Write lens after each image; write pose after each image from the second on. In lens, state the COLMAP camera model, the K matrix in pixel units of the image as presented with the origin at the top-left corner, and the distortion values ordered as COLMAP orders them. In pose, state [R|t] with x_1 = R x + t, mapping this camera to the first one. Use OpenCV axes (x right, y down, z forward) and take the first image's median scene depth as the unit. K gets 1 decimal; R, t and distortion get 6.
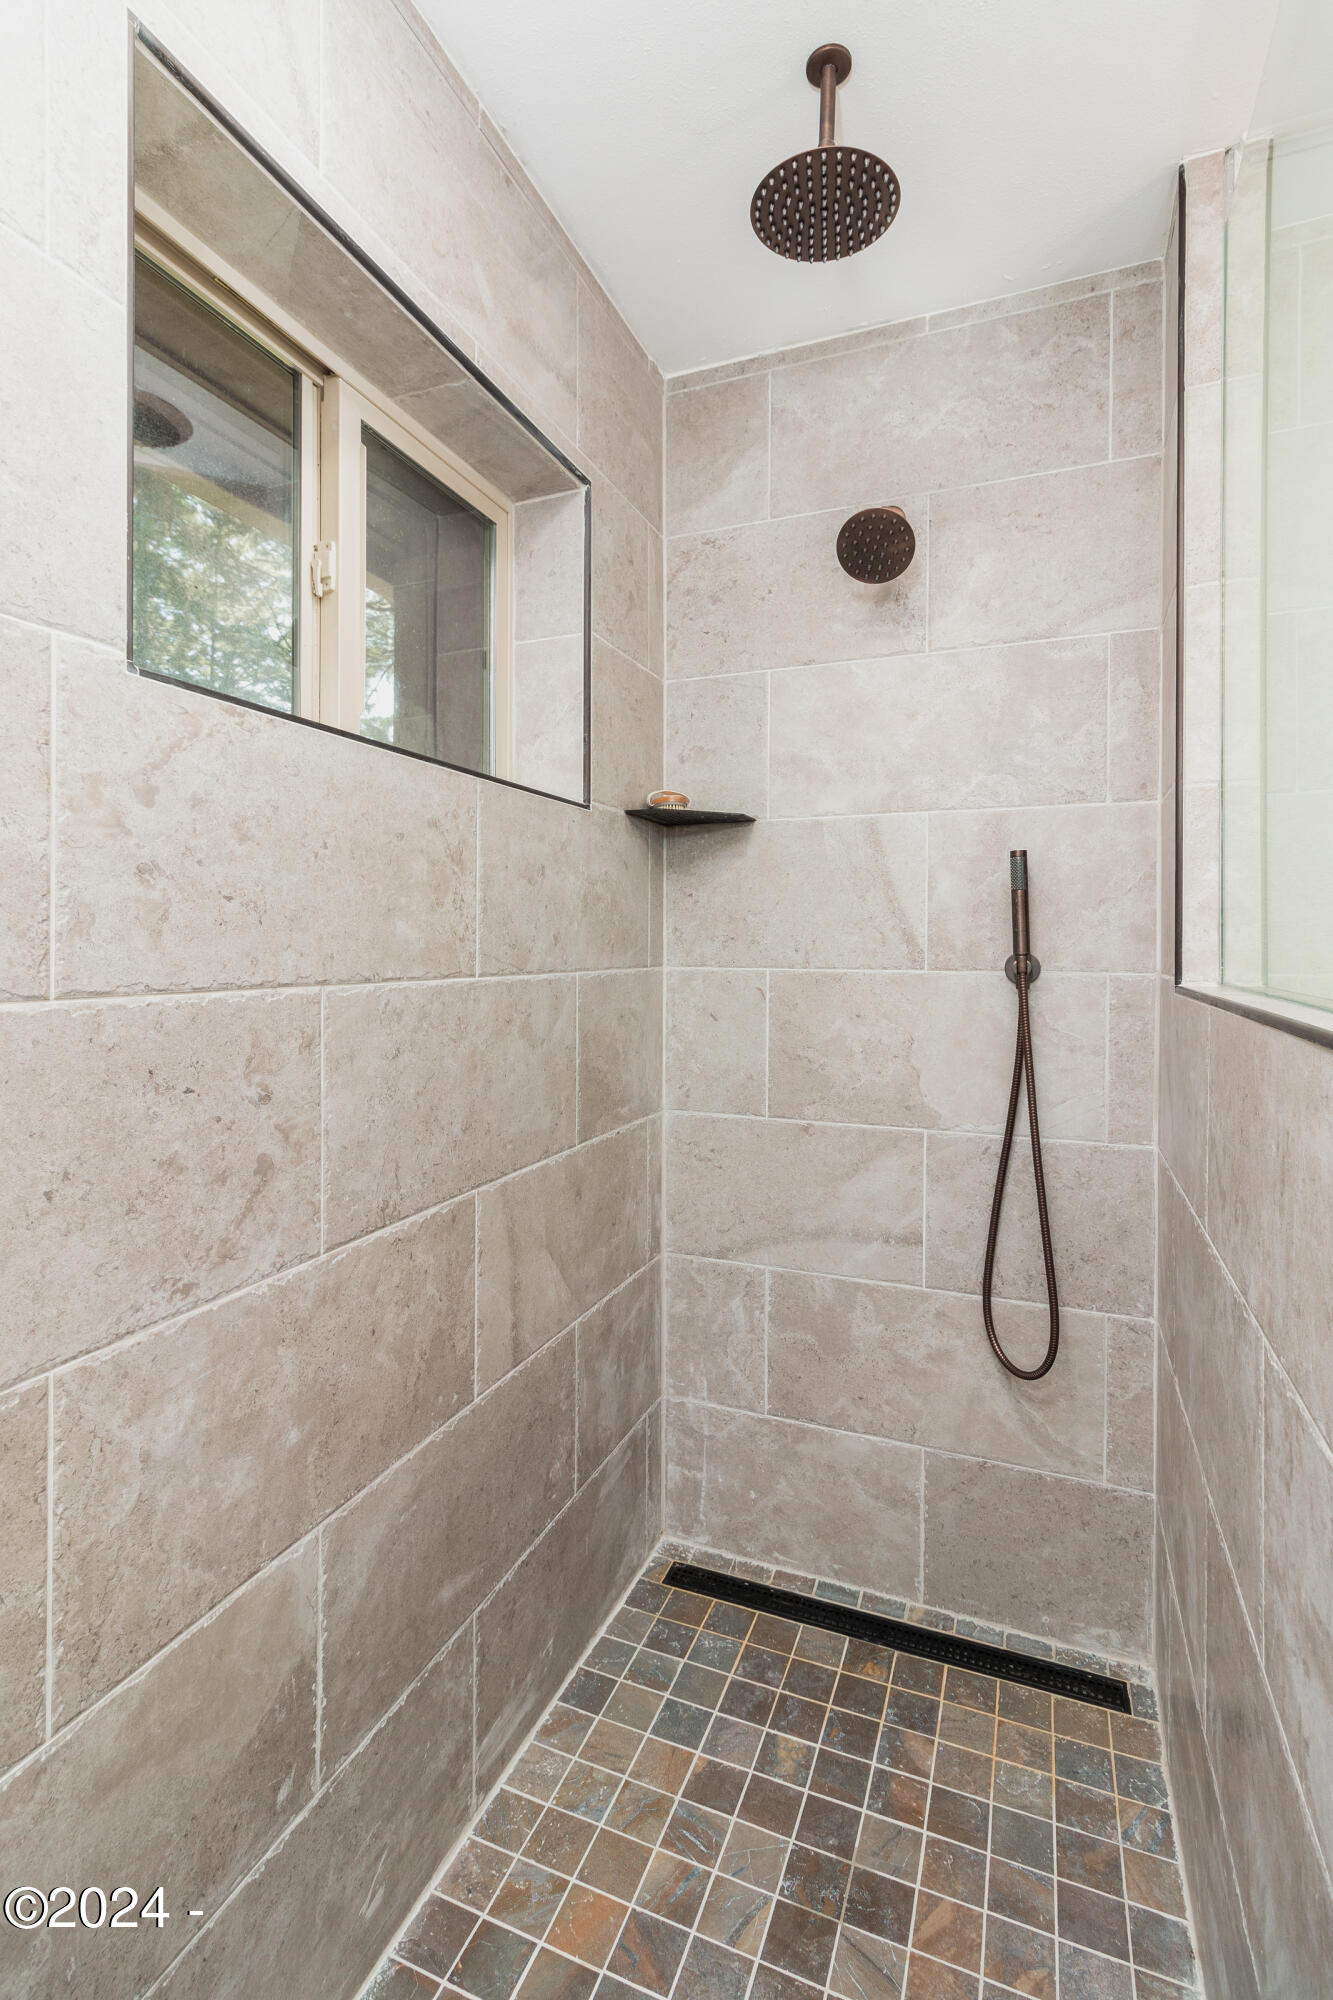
lens RADIAL K [[908.8, 0, 648.5], [0, 908.8, 949.0], [0, 0, 1]] dist [0.002689, 0.000238]
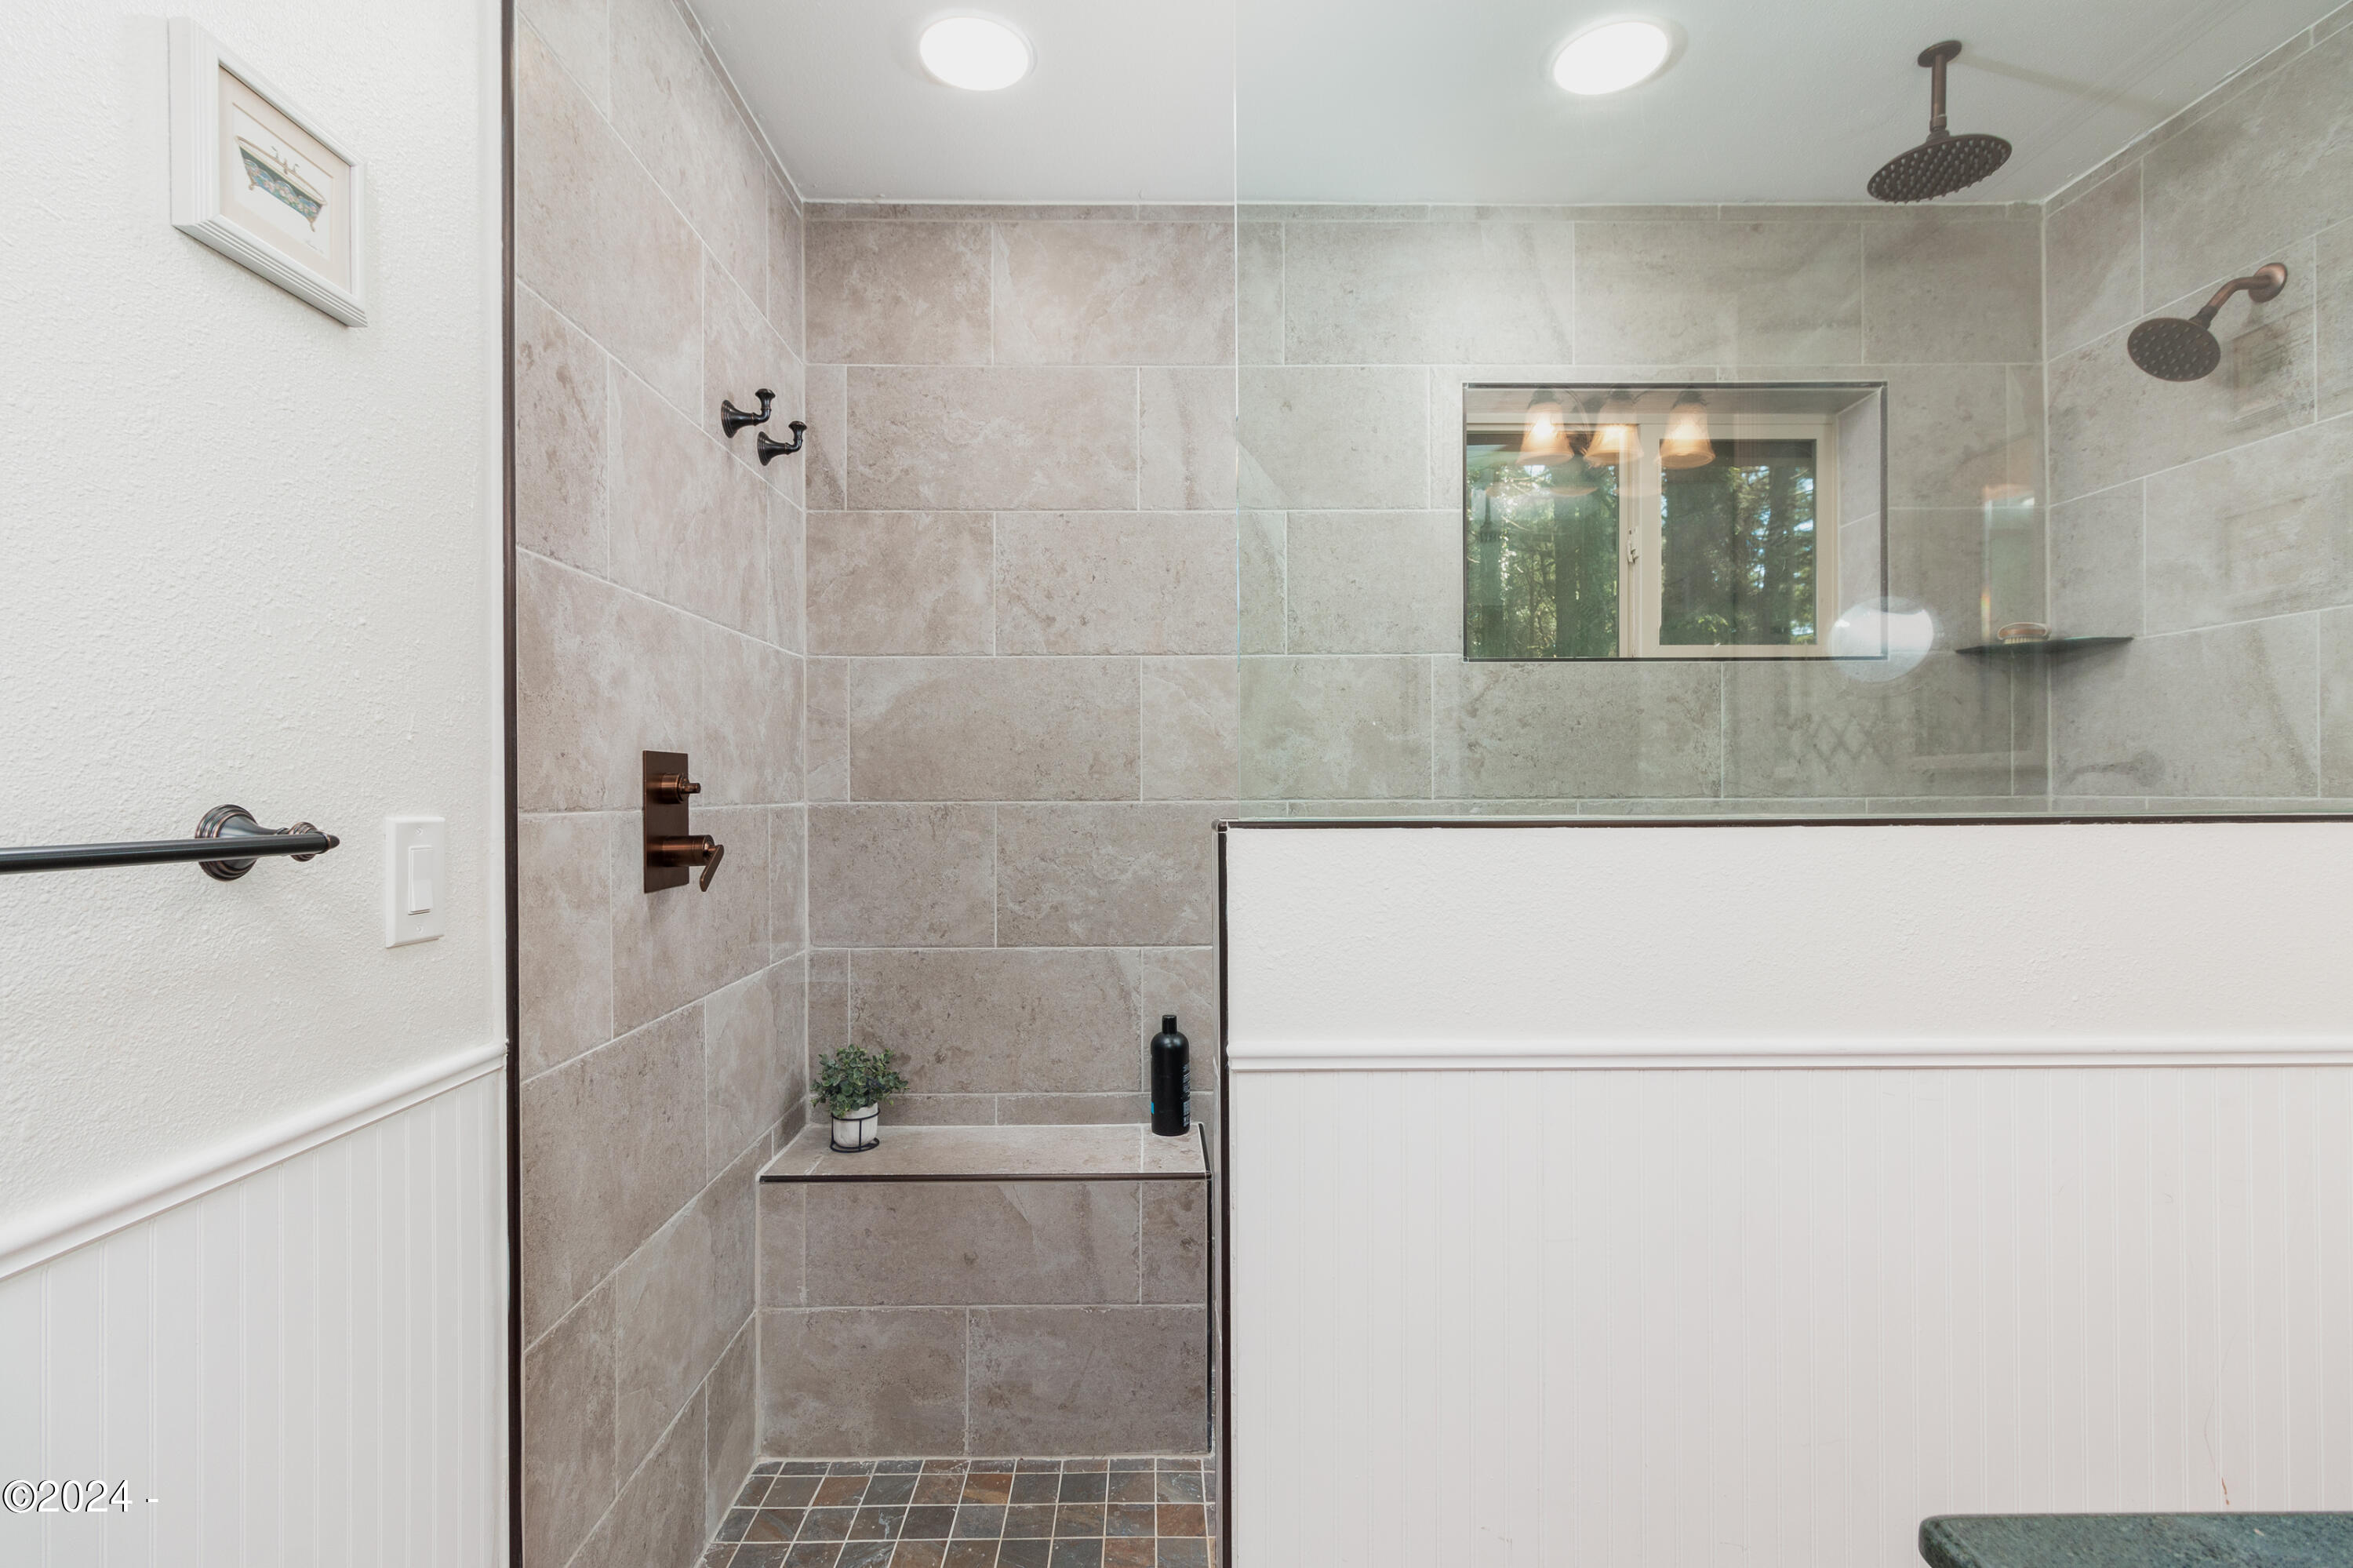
lens RADIAL K [[1094.9, 0, 1200.8], [0, 1094.9, 776.4], [0, 0, 1]] dist [0.003907, -0.000214]
pose [[0.407102, -0.015931, -0.913244, 0.805780], [0.003238, 0.999867, -0.015998, 0.016466], [0.913377, 0.003555, 0.407100, -0.360347]]
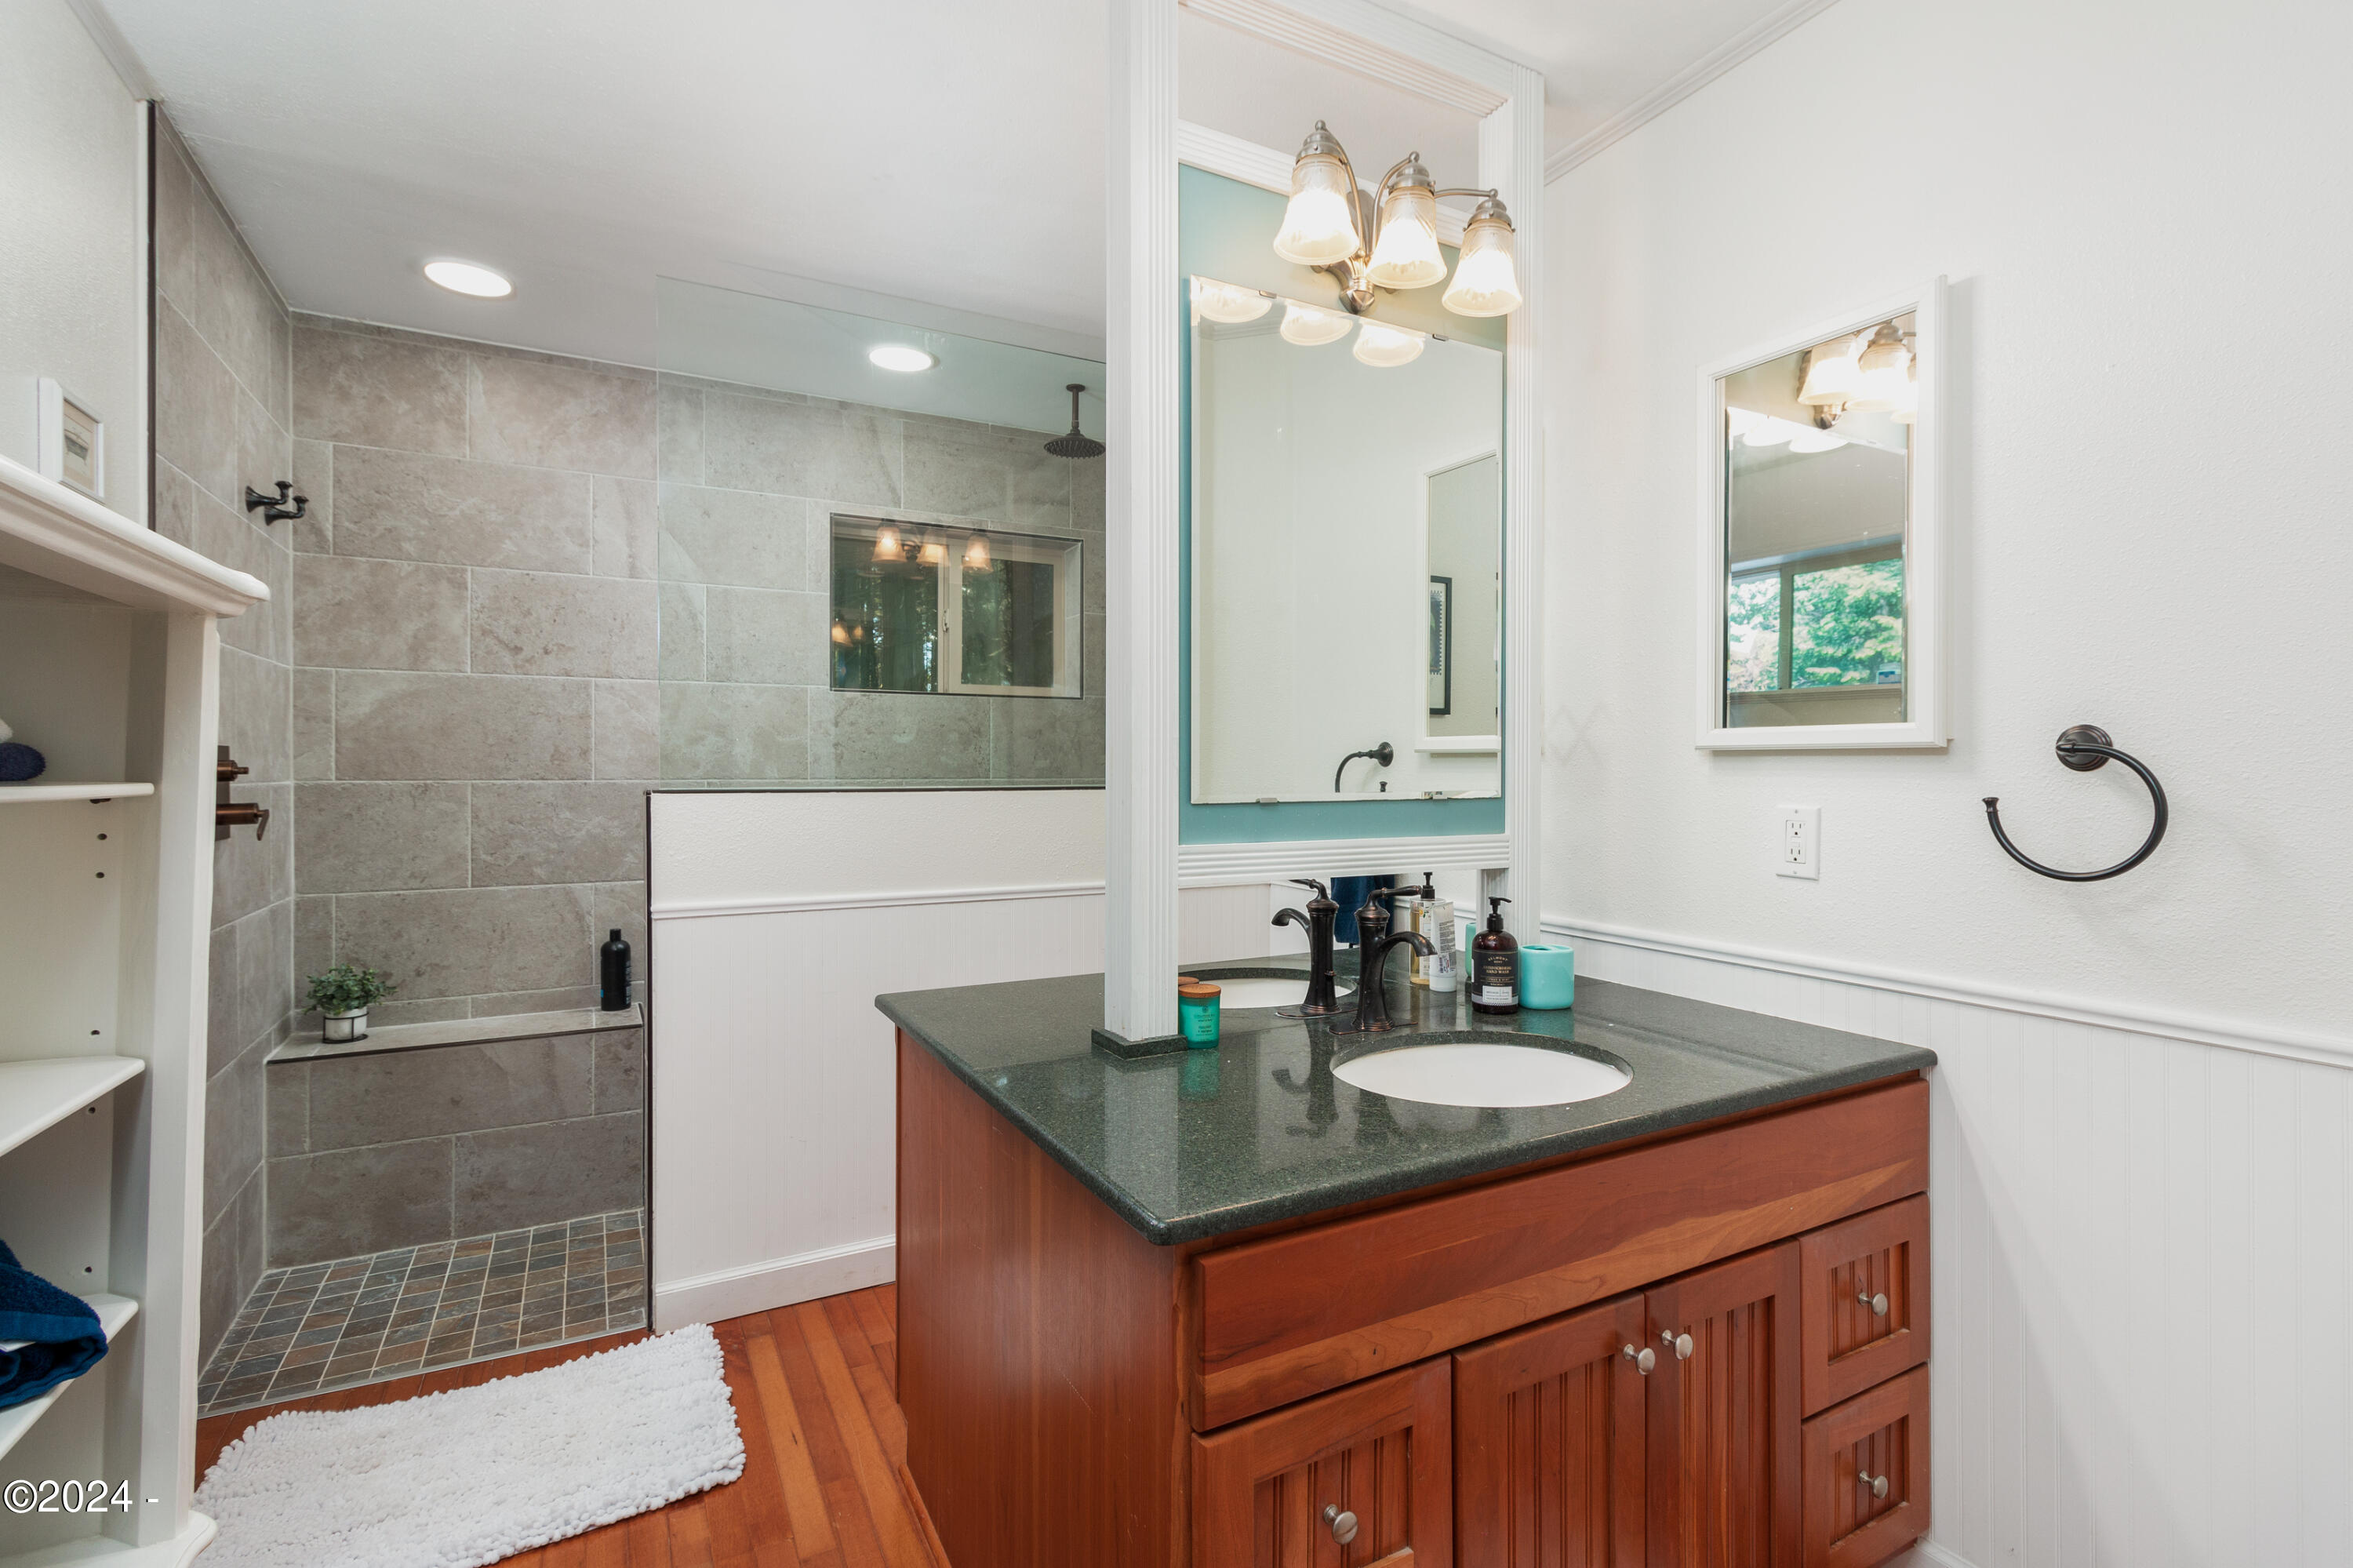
lens RADIAL K [[1094.9, 0, 1200.8], [0, 1094.9, 776.4], [0, 0, 1]] dist [0.003907, -0.000214]
pose [[0.772788, 0.000536, -0.634664, 1.587479], [0.000158, 0.999999, 0.001038, 0.016326], [0.634664, -0.000902, 0.772788, -0.687676]]
